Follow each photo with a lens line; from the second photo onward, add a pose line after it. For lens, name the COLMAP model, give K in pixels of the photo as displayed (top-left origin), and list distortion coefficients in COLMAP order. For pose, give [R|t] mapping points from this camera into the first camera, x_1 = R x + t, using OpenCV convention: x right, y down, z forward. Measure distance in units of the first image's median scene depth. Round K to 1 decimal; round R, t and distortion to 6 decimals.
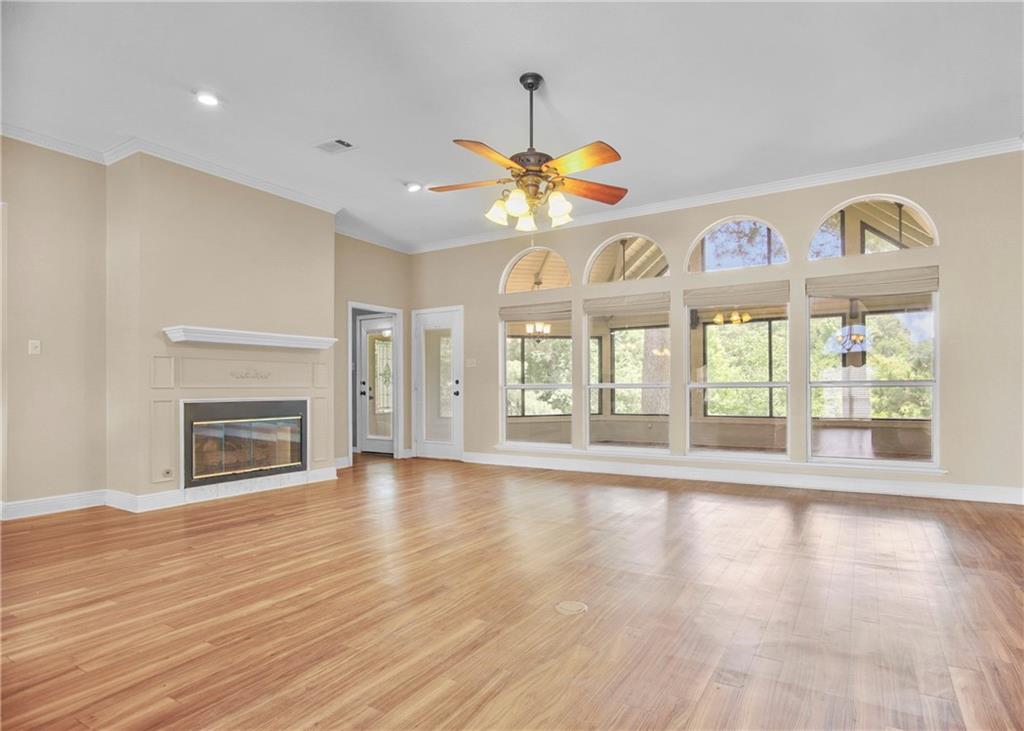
lens RADIAL K [[524.4, 0, 513.6], [0, 524.4, 388.4], [0, 0, 1]] dist [0.000057, -0.000045]
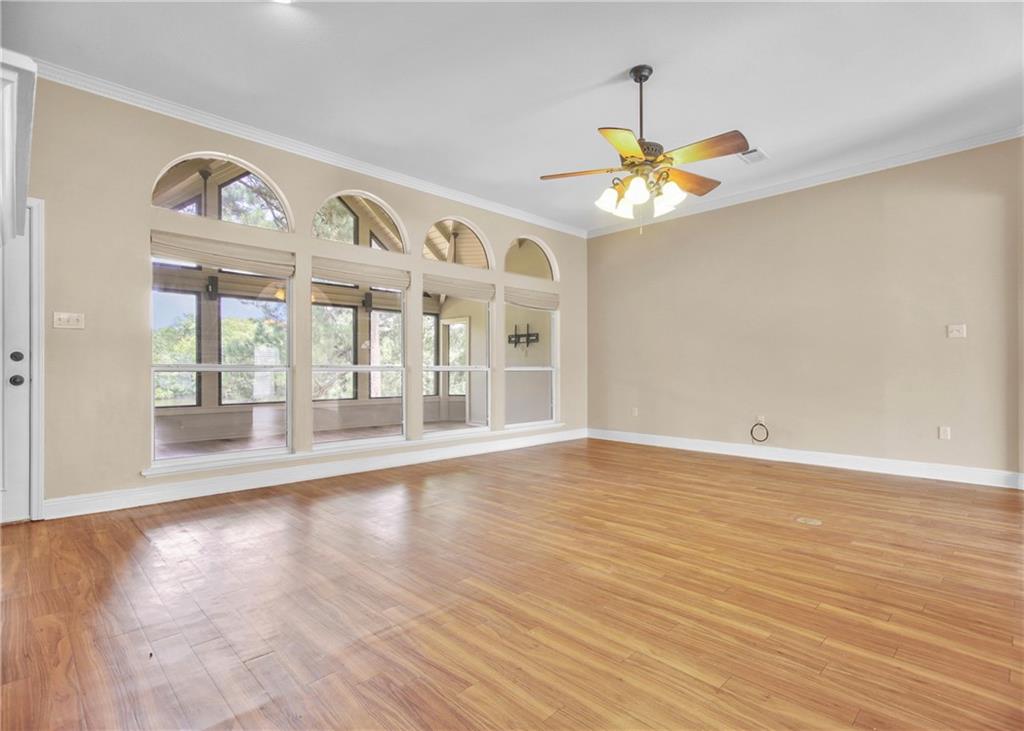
lens RADIAL K [[533.8, 0, 512.0], [0, 533.8, 365.5], [0, 0, 1]] dist [0.004878, 0.002466]
pose [[0.228108, 0.014293, 0.973531, -1.049390], [0.000256, 0.999891, -0.014740, 0.005812], [-0.973636, 0.003612, 0.228080, 1.003692]]
